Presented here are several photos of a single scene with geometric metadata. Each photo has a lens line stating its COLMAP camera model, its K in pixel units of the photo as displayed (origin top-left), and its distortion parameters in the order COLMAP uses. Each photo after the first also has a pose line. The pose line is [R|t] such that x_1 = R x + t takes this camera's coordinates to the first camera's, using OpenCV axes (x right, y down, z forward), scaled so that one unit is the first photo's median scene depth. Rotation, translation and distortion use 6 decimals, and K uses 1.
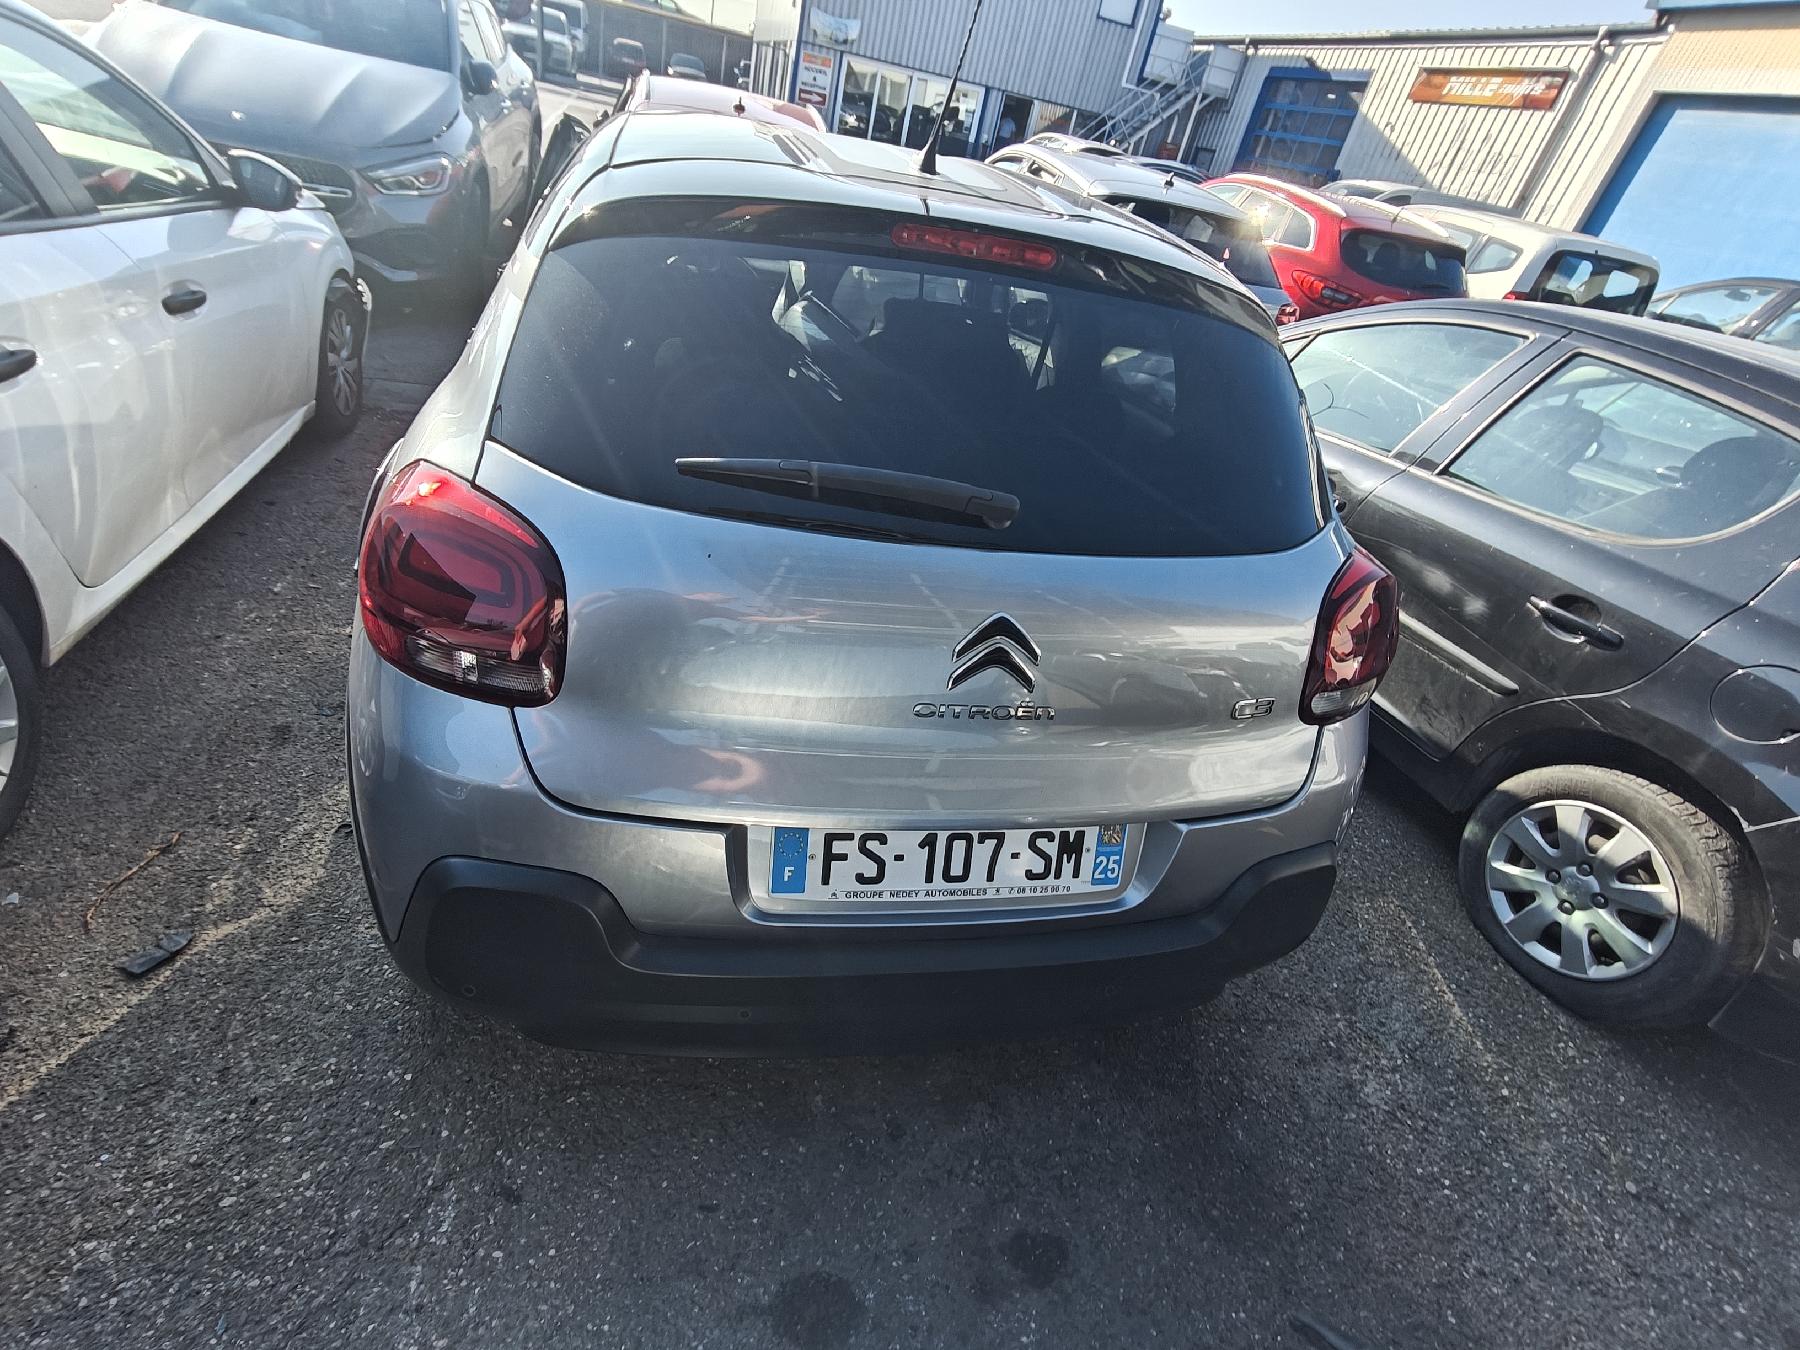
lens RADIAL K [[889.0, 0, 886.5], [0, 889.0, 674.7], [0, 0, 1]] dist [-0.005861, 0.014870]
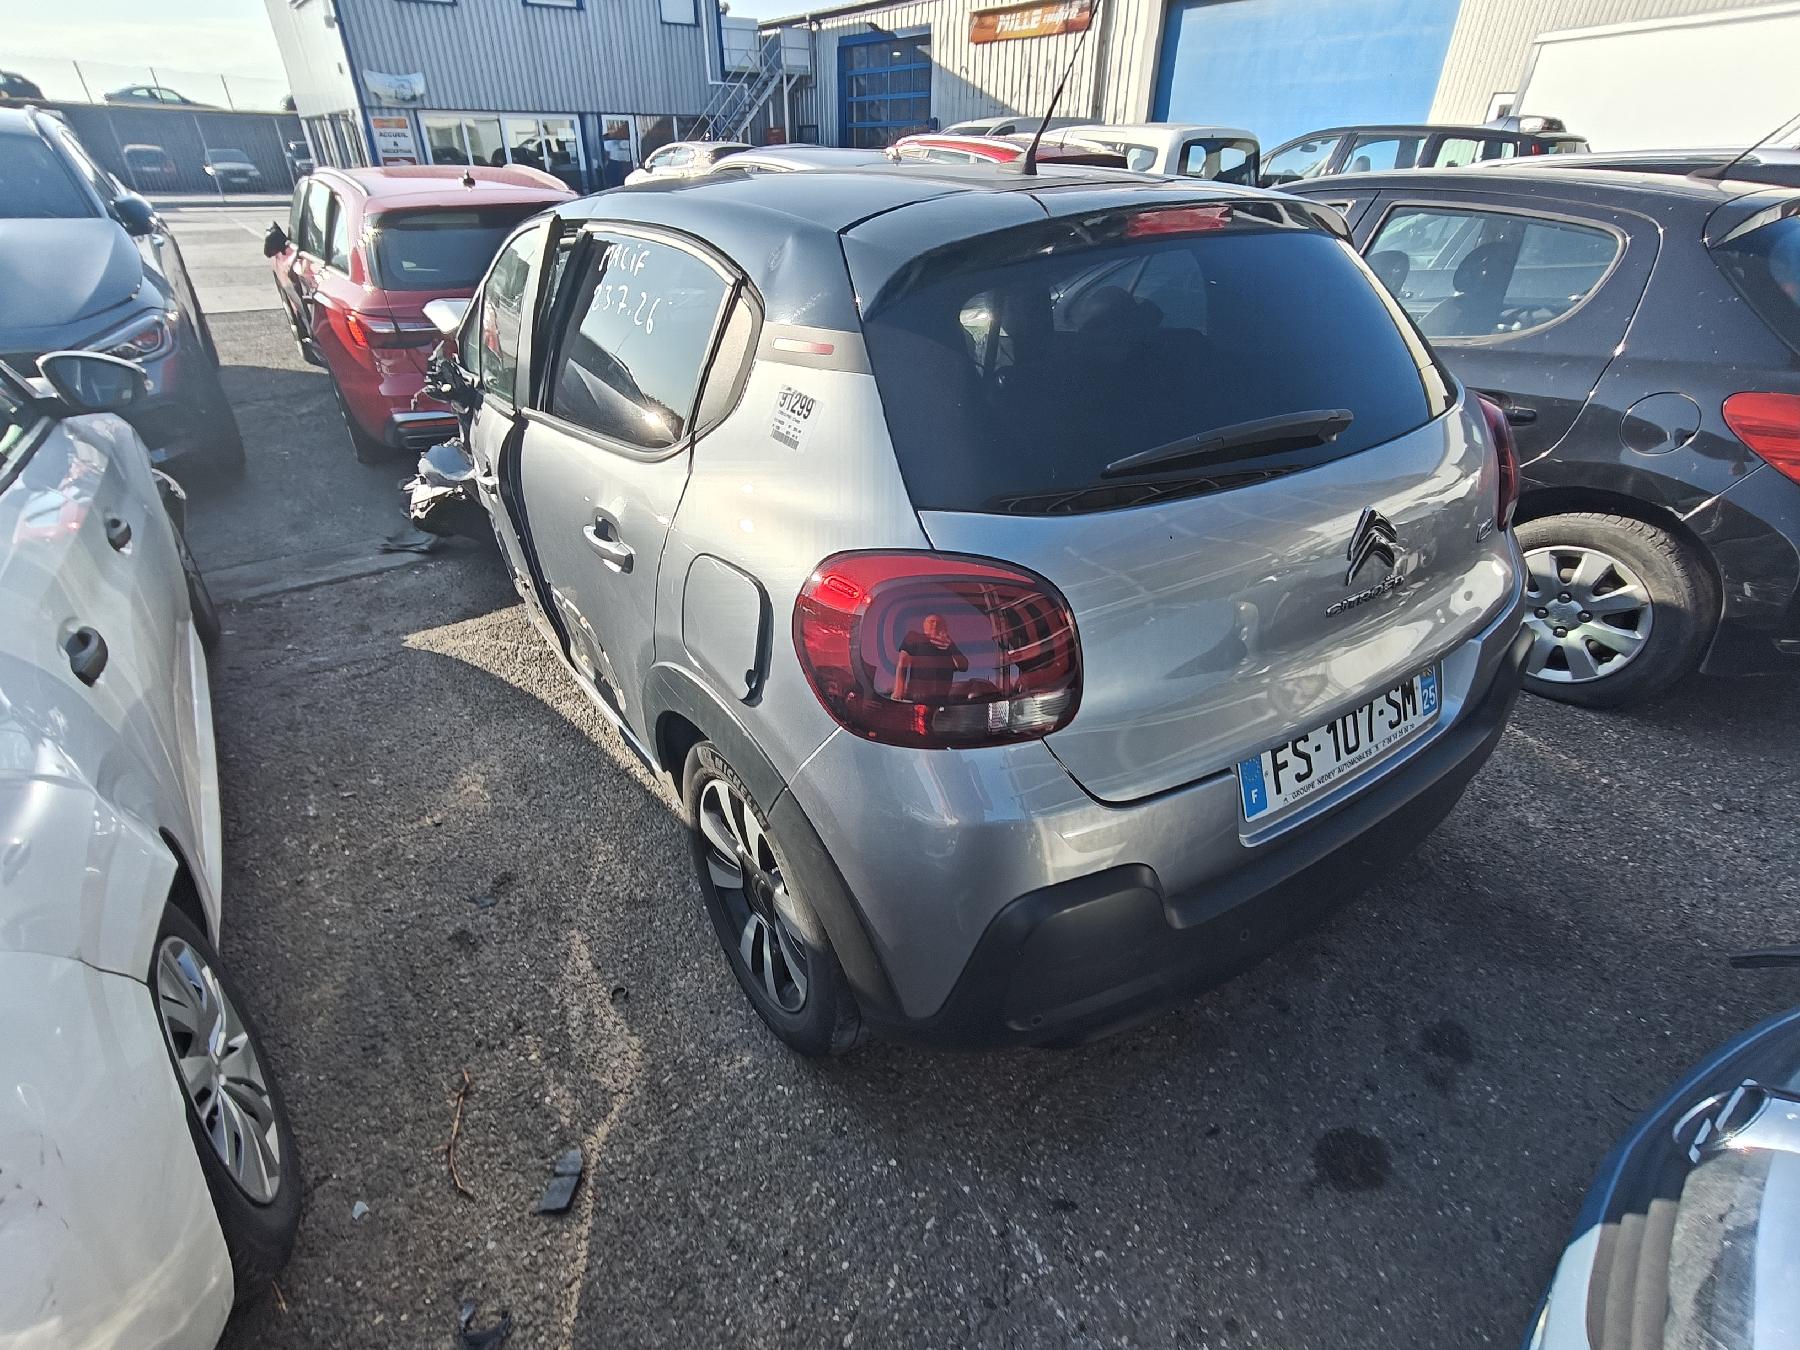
lens RADIAL K [[889.0, 0, 886.5], [0, 889.0, 674.7], [0, 0, 1]] dist [-0.005861, 0.014870]
pose [[0.906693, -0.357048, 0.224554, -0.406877], [0.357570, 0.933039, 0.039779, -0.071790], [-0.223721, 0.044227, 0.973649, 0.004658]]
